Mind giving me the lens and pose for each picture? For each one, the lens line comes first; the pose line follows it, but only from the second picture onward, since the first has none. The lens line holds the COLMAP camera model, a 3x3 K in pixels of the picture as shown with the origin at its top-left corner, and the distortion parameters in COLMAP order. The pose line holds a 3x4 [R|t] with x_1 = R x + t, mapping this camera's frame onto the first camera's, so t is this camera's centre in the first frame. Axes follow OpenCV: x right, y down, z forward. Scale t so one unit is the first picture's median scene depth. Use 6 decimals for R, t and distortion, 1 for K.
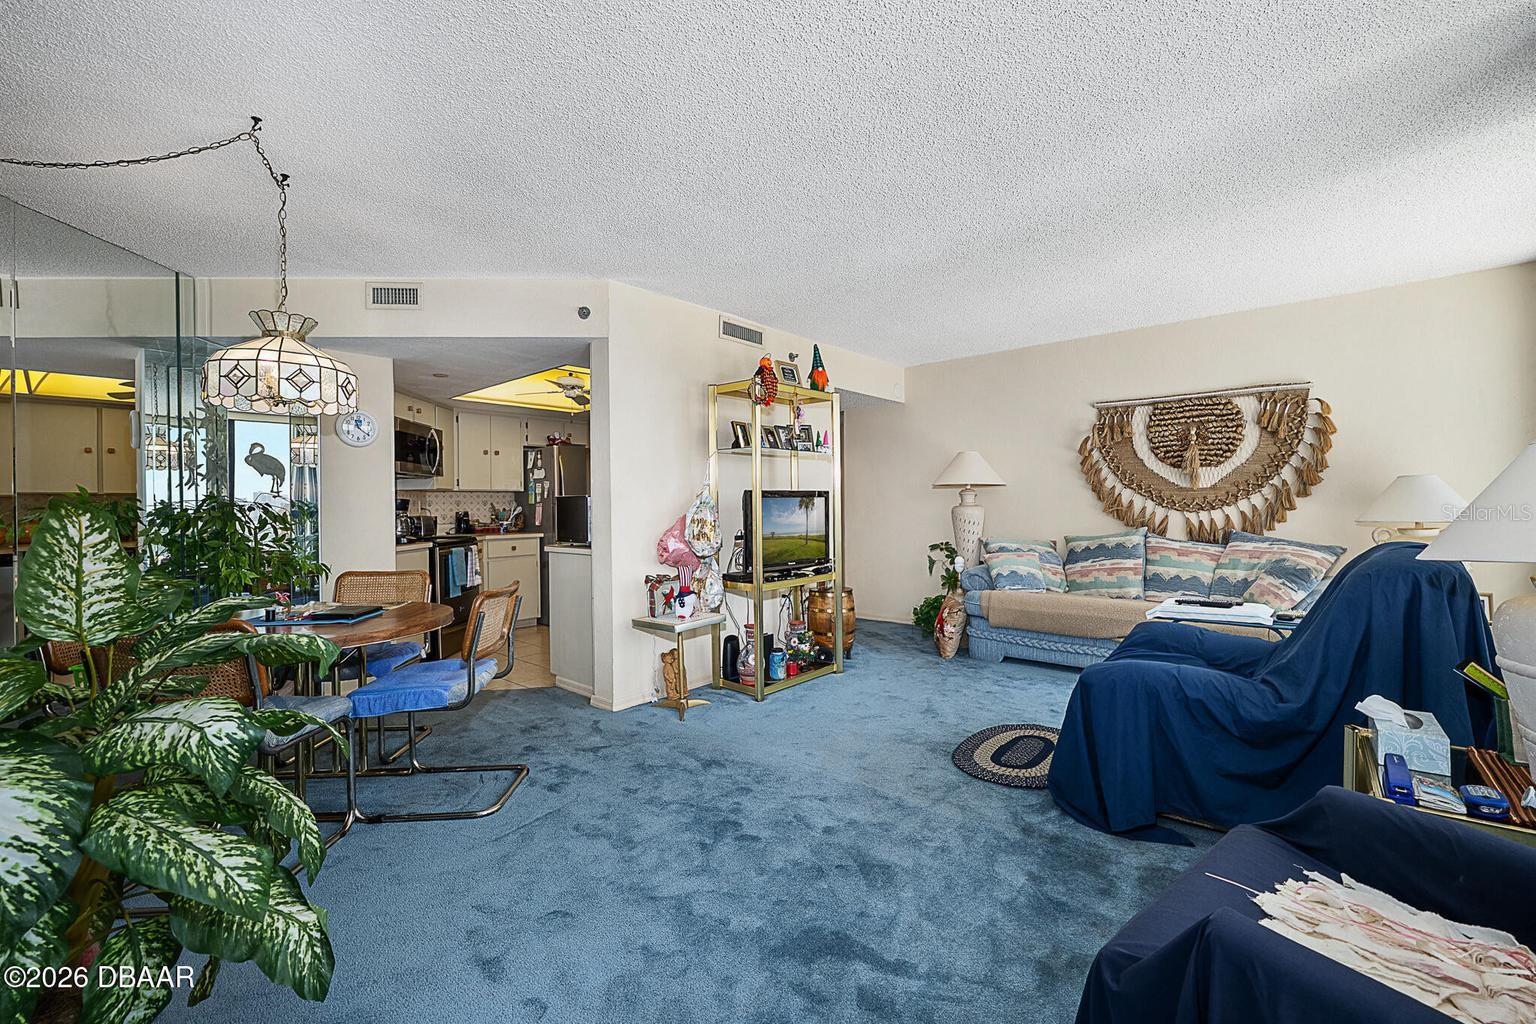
lens RADIAL K [[634.5, 0, 760.5], [0, 634.5, 510.7], [0, 0, 1]] dist [-0.007890, -0.000028]
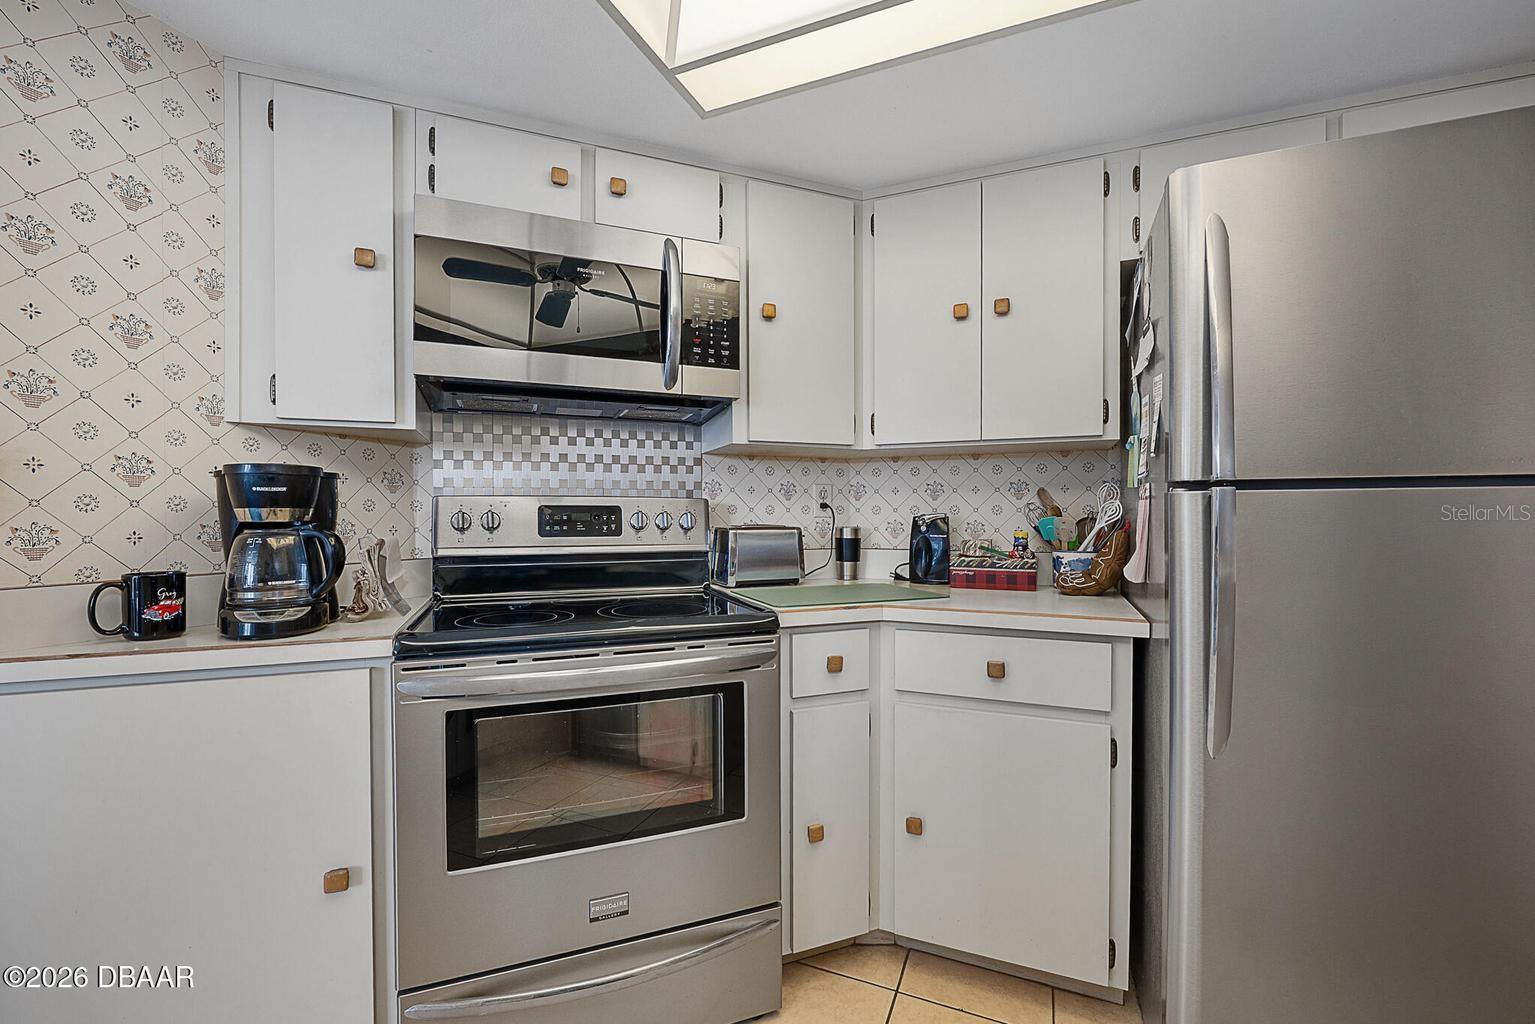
lens RADIAL K [[634.1, 0, 762.4], [0, 634.1, 515.7], [0, 0, 1]] dist [-0.007890, -0.000028]
pose [[0.305746, 0.017535, -0.951952, -0.179620], [-0.010419, 0.999832, 0.015071, -0.002409], [0.952056, 0.005310, 0.305877, 0.806385]]
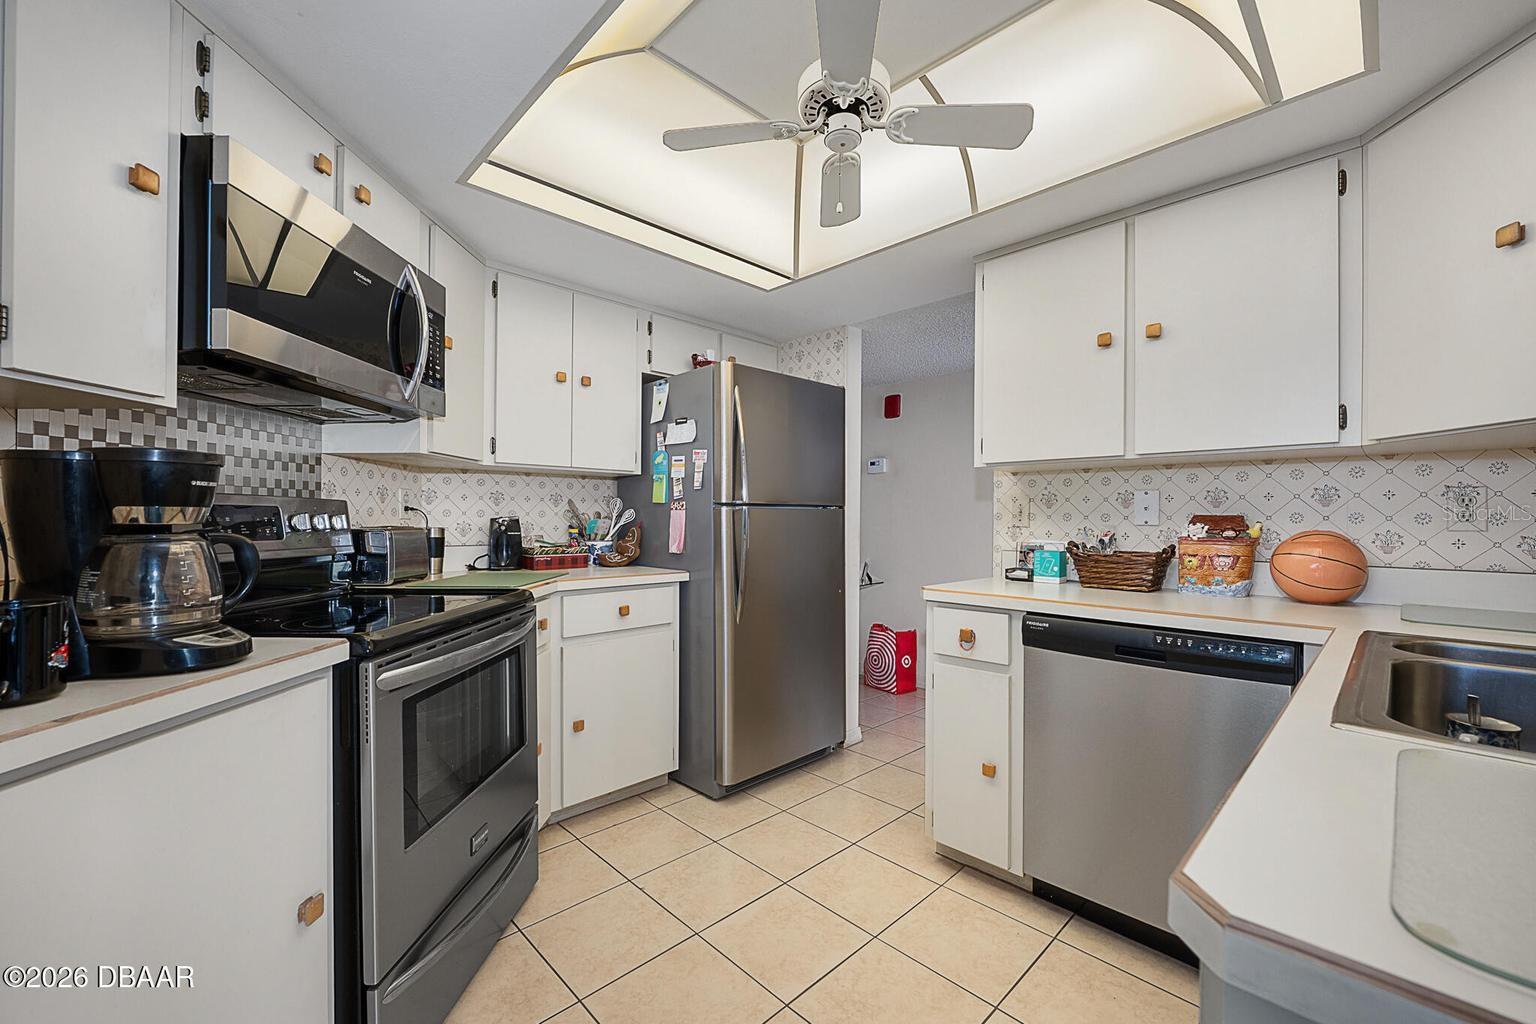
lens RADIAL K [[634.5, 0, 760.4], [0, 634.5, 520.8], [0, 0, 1]] dist [-0.007890, -0.000028]
pose [[0.995508, 0.020542, -0.092417, -0.255443], [-0.020663, 0.999786, -0.000358, 0.000171], [0.092390, 0.002266, 0.995720, 0.580537]]
